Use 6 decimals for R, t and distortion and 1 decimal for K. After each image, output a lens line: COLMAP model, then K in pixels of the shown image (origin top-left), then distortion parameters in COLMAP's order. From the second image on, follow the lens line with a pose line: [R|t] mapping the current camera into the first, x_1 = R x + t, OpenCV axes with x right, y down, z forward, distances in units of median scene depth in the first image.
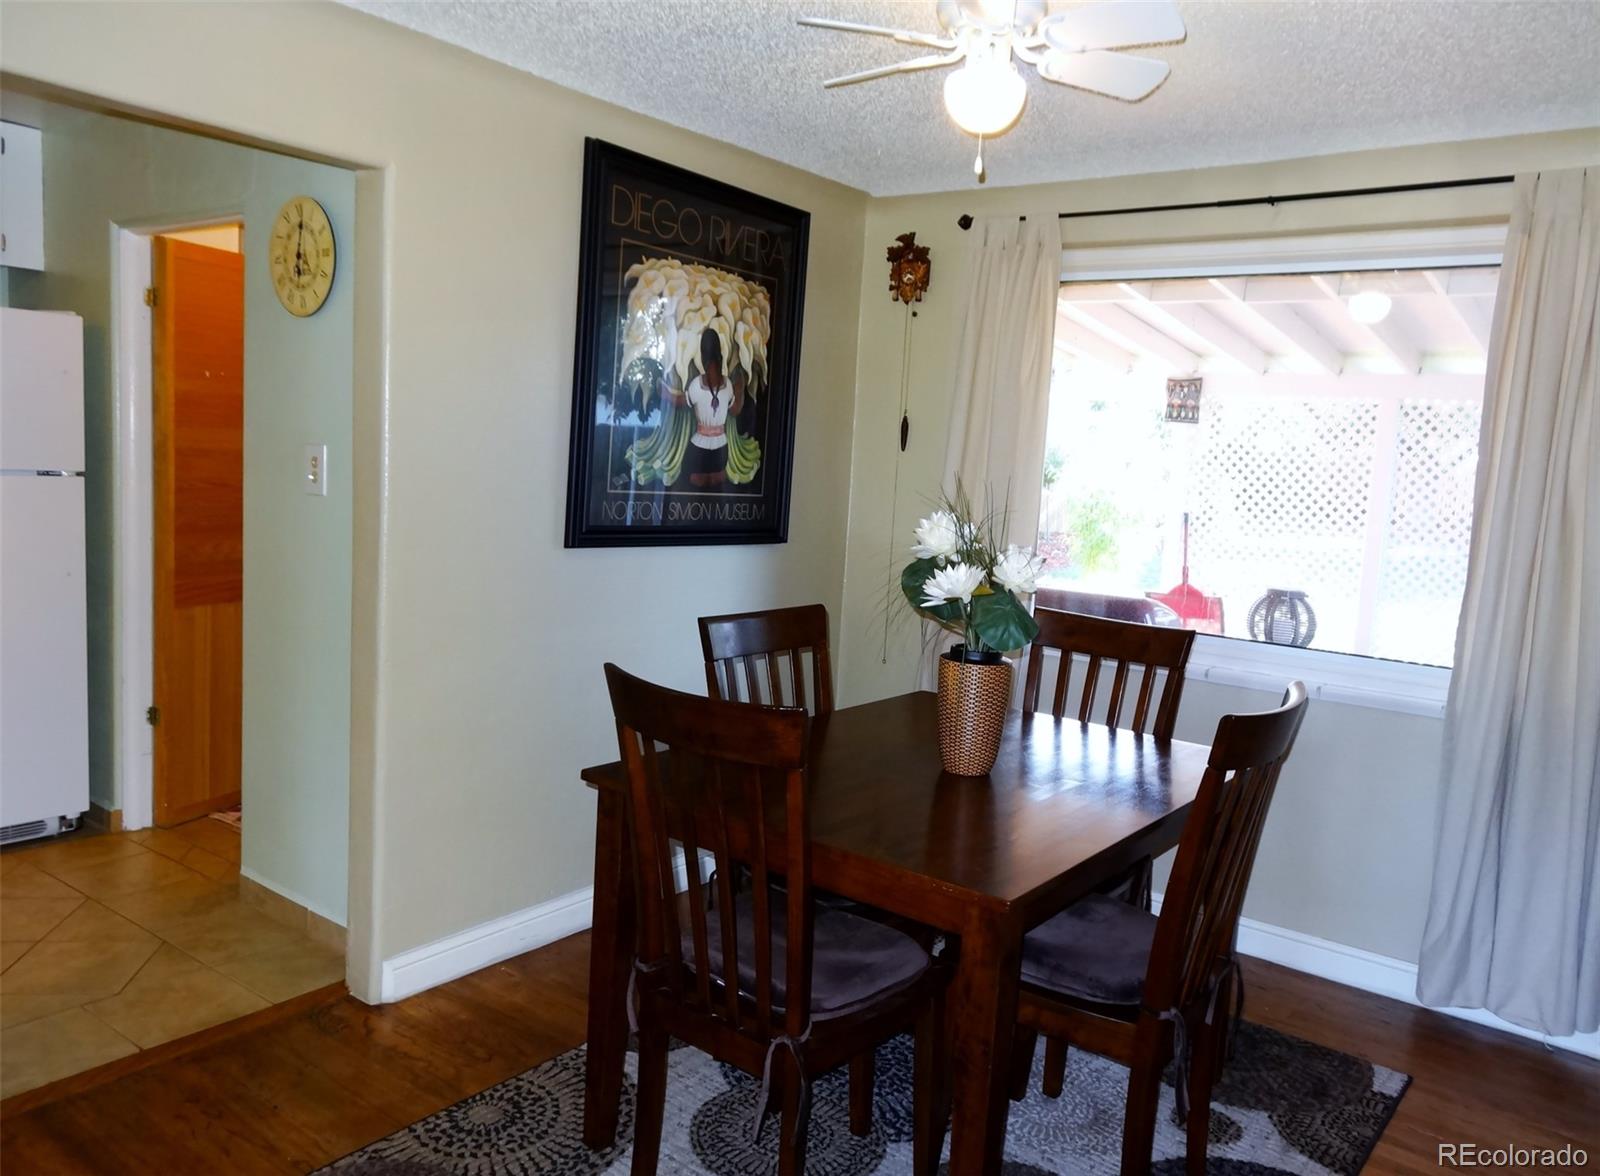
lens RADIAL K [[1196.7, 0, 802.2], [0, 1196.7, 589.5], [0, 0, 1]] dist [-0.008071, 0.000526]
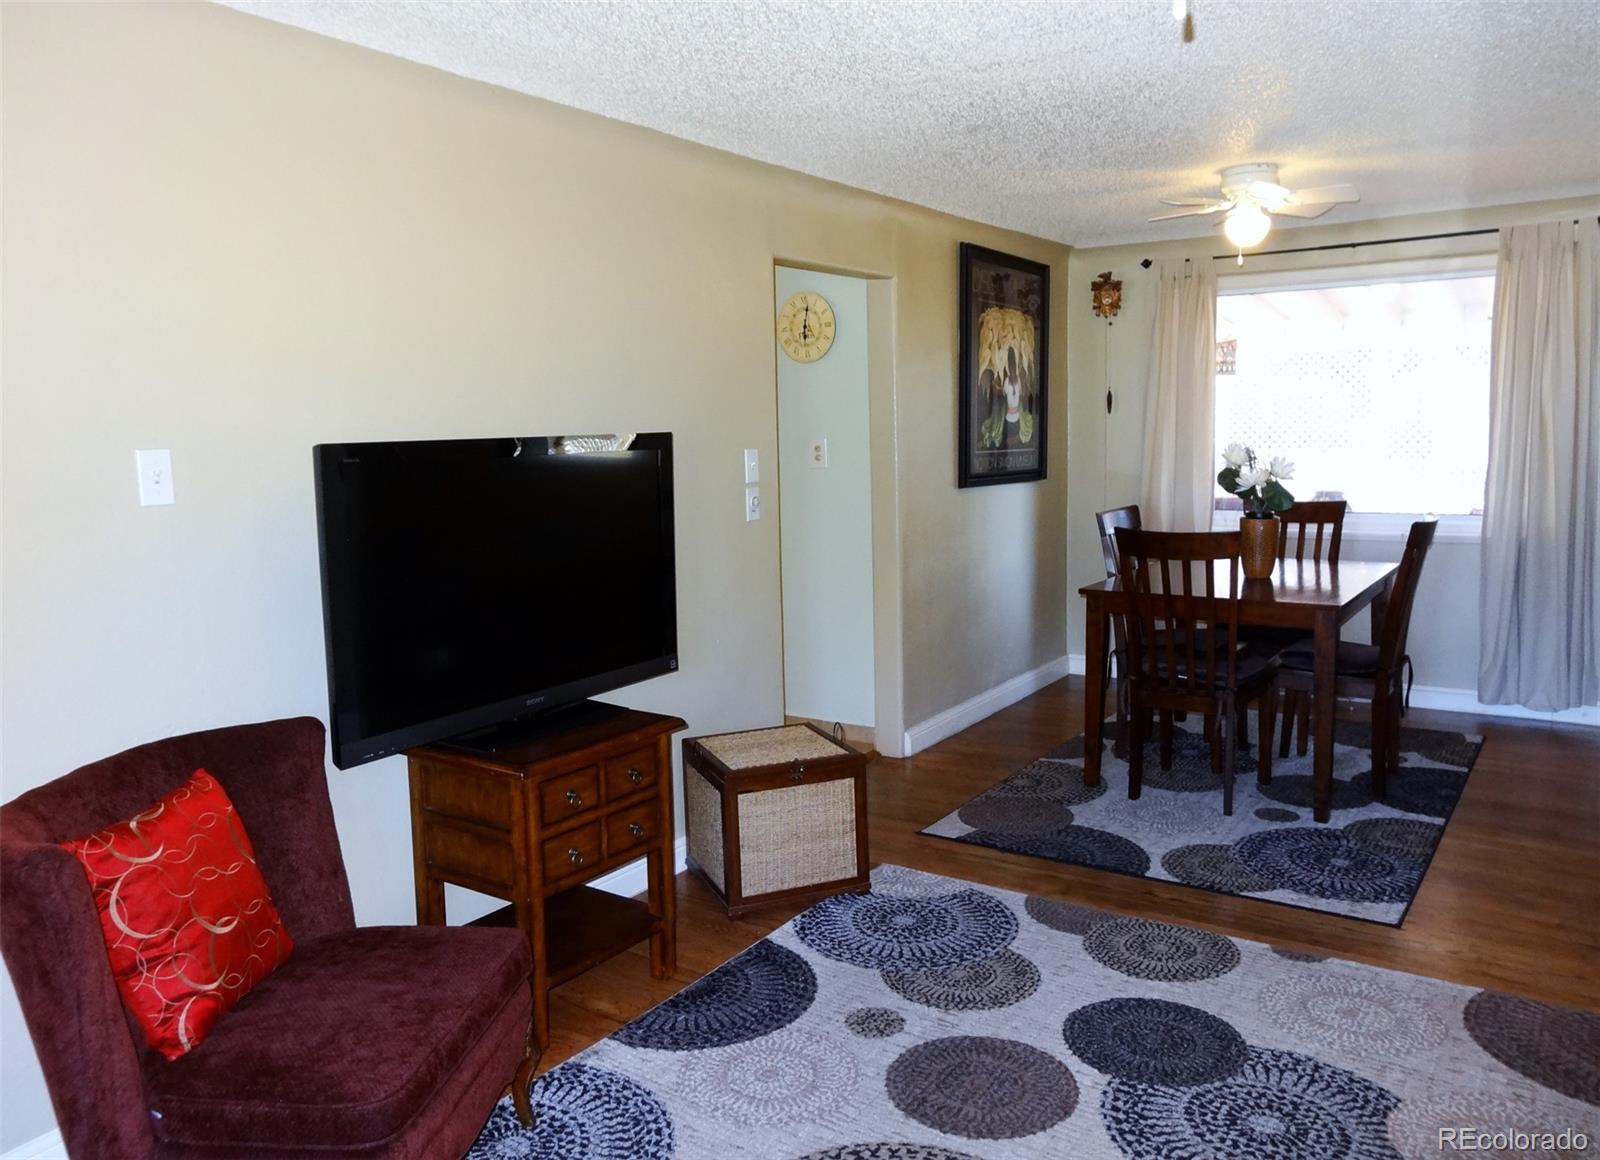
lens RADIAL K [[1227.8, 0, 791.5], [0, 1227.8, 581.7], [0, 0, 1]] dist [0.000543, 0.000147]
pose [[0.994435, -0.090270, 0.054320, -0.513024], [0.089420, 0.995833, 0.017886, 0.041539], [-0.055708, -0.012929, 0.998363, -0.663440]]
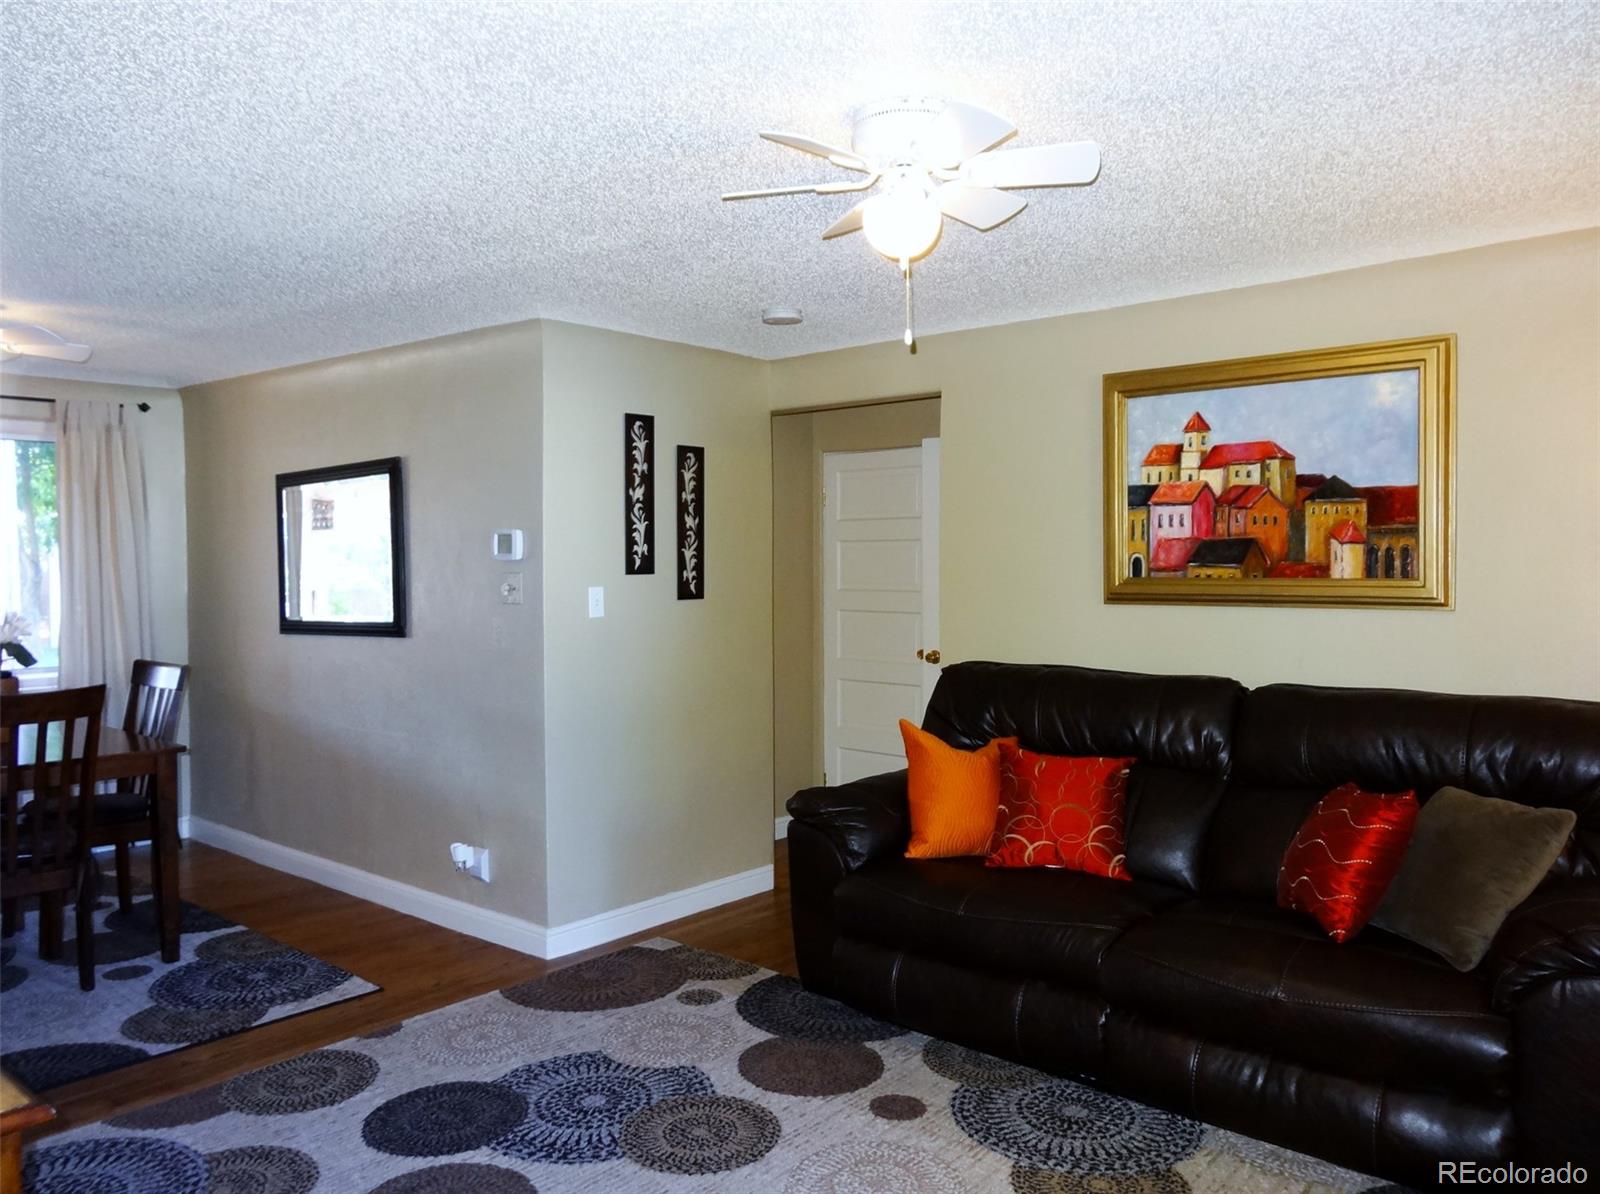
lens RADIAL K [[1196.7, 0, 801.5], [0, 1196.7, 606.5], [0, 0, 1]] dist [-0.008071, 0.000526]
pose [[0.035622, -0.095331, 0.994808, -1.109003], [0.119854, 0.988663, 0.090450, -0.044106], [-0.992152, 0.116010, 0.046644, -0.197438]]
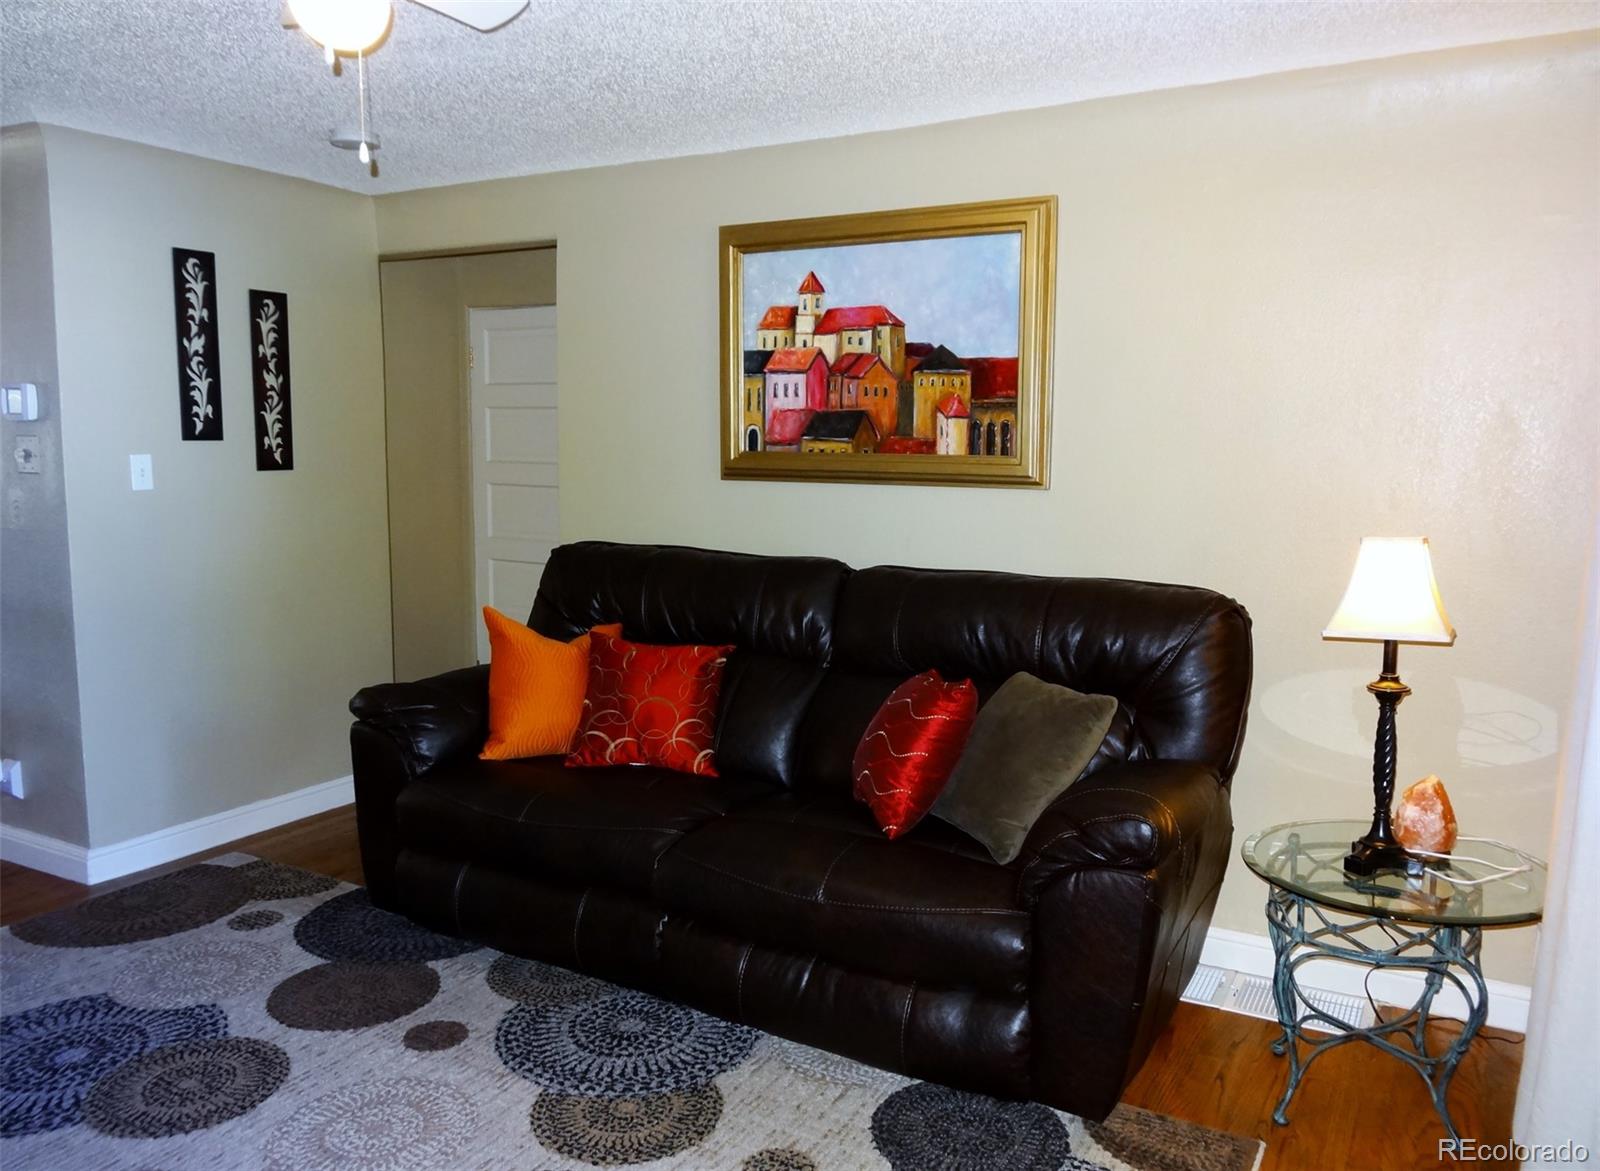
lens RADIAL K [[1196.7, 0, 835.6], [0, 1196.7, 601.7], [0, 0, 1]] dist [-0.008071, 0.000526]
pose [[-0.163096, -0.193285, 0.967492, -1.020570], [0.090366, 0.973574, 0.209734, -0.014976], [-0.982463, 0.121635, -0.141320, -0.377701]]
